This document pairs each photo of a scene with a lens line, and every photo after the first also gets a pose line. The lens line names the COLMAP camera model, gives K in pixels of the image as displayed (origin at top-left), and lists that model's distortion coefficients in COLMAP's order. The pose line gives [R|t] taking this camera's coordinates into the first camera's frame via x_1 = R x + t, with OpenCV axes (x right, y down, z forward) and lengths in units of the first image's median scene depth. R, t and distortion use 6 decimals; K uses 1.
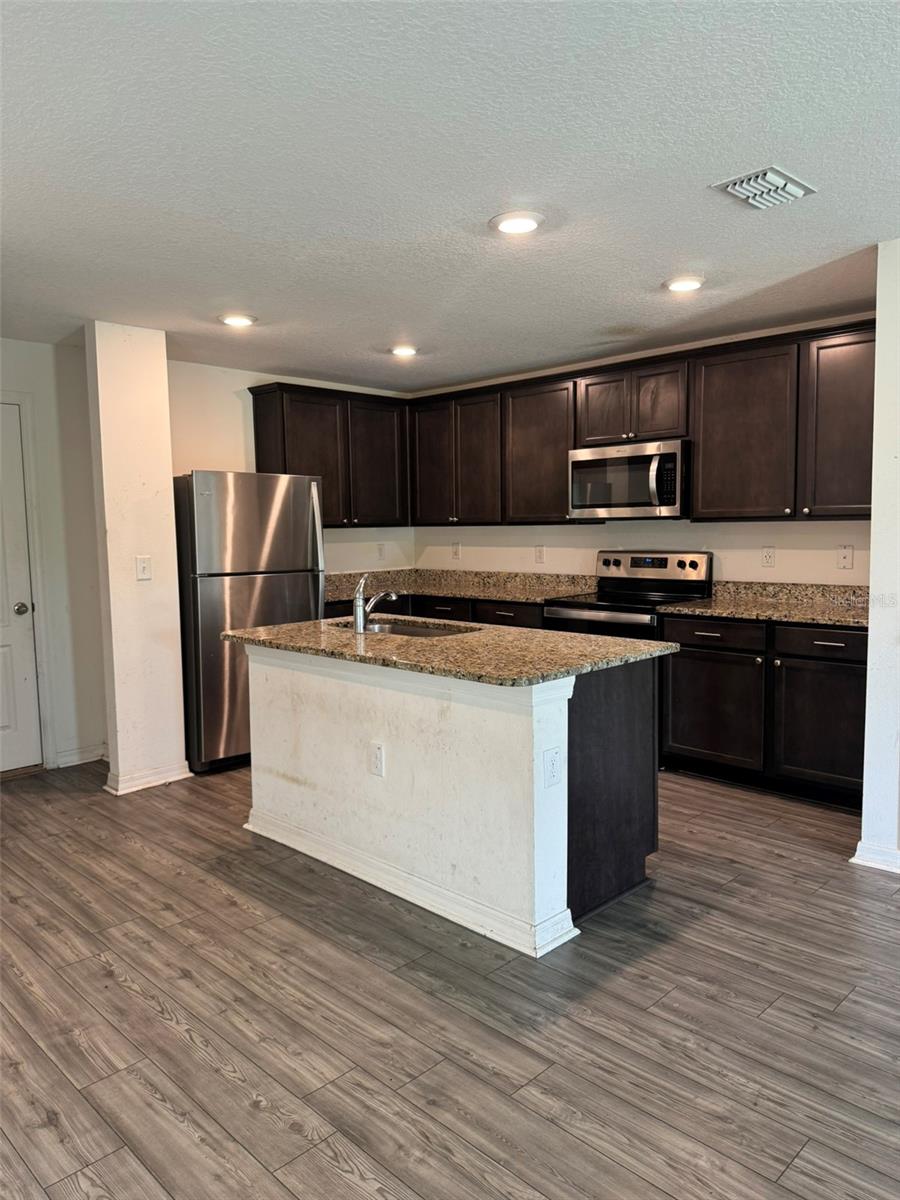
lens RADIAL K [[844.8, 0, 445.9], [0, 844.8, 598.2], [0, 0, 1]] dist [0.041542, -0.056374]
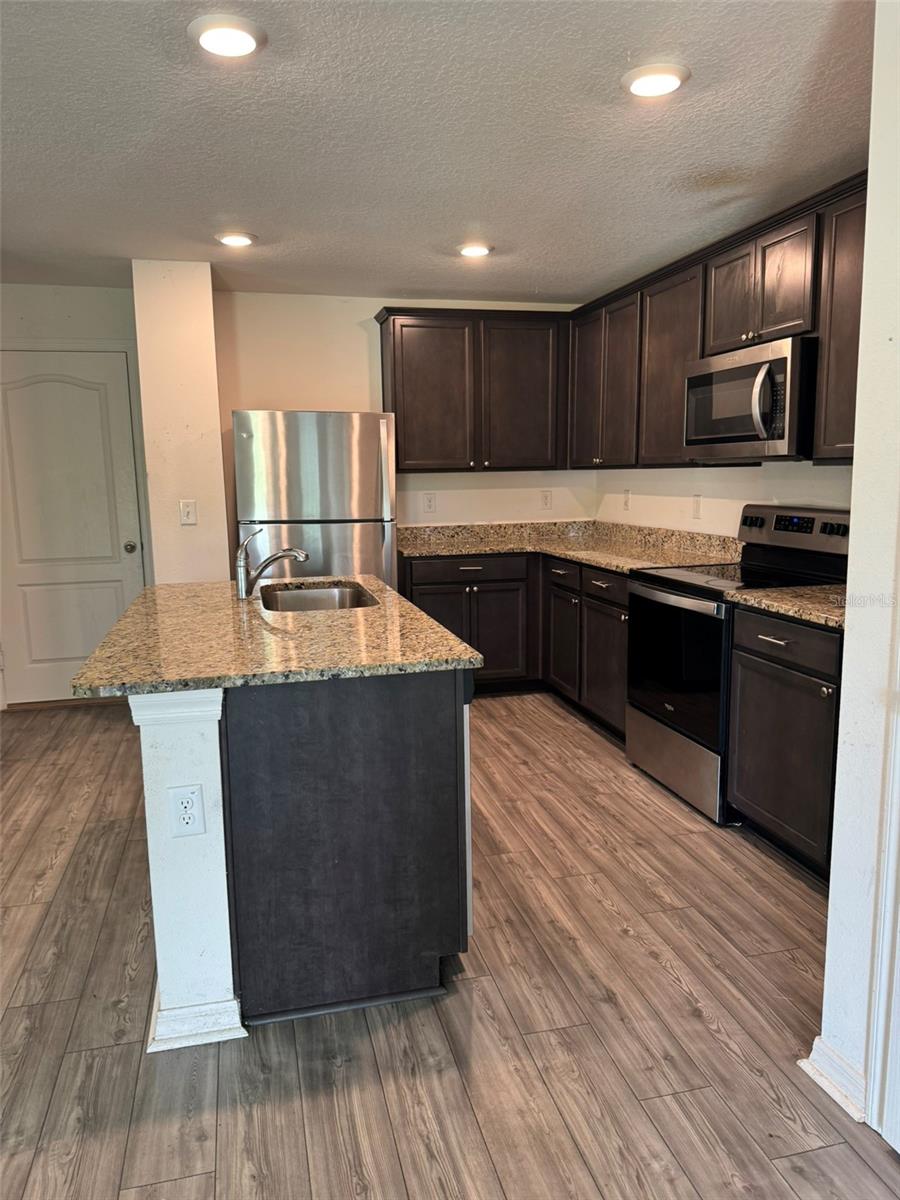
lens RADIAL K [[844.8, 0, 445.9], [0, 844.8, 598.2], [0, 0, 1]] dist [0.041542, -0.056374]
pose [[0.855544, 0.079824, -0.511540, 0.428828], [-0.043870, 0.995666, 0.081998, -0.031880], [0.515869, -0.047711, 0.855338, 0.318847]]
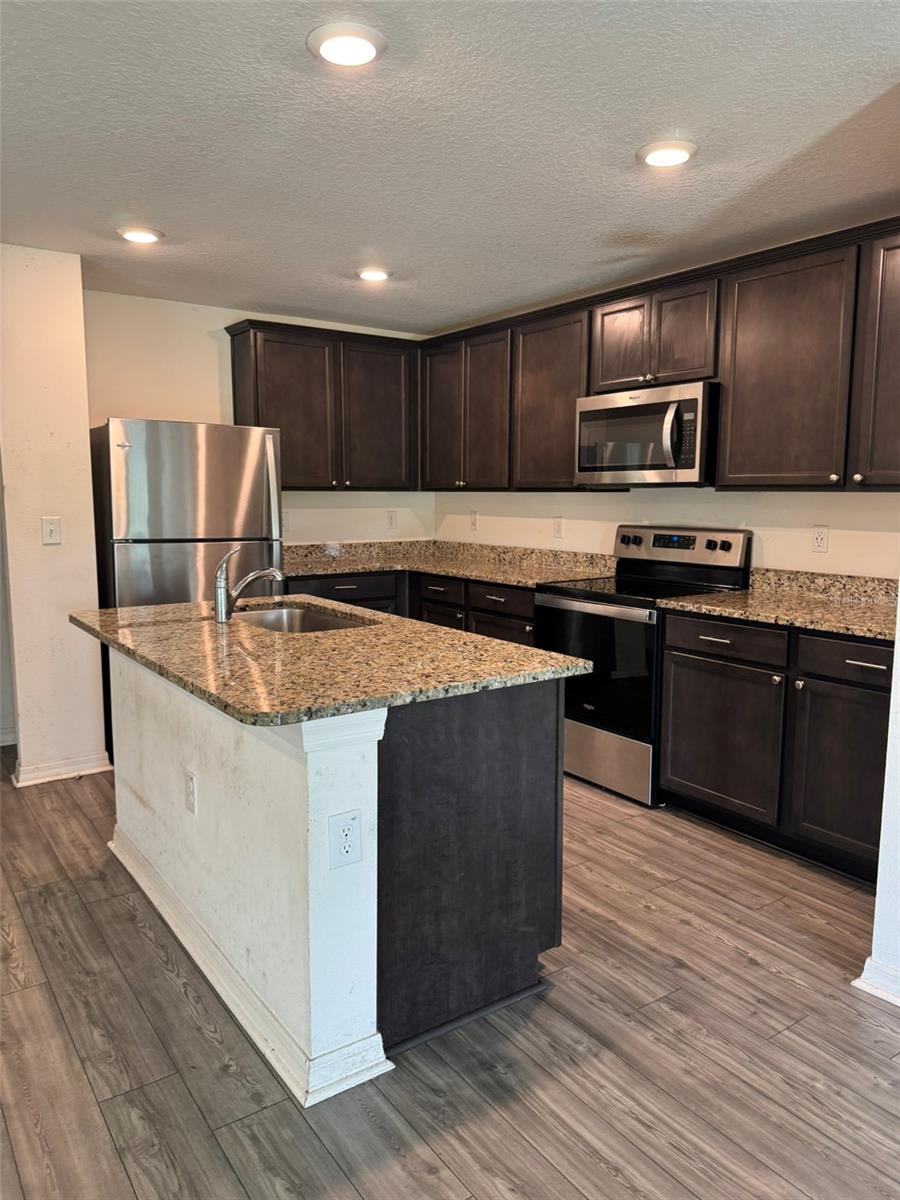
lens RADIAL K [[844.8, 0, 445.9], [0, 844.8, 598.2], [0, 0, 1]] dist [0.041542, -0.056374]
pose [[0.984324, 0.040987, -0.171541, 0.202287], [-0.034321, 0.998543, 0.041644, -0.017737], [0.172998, -0.035103, 0.984296, 0.215716]]
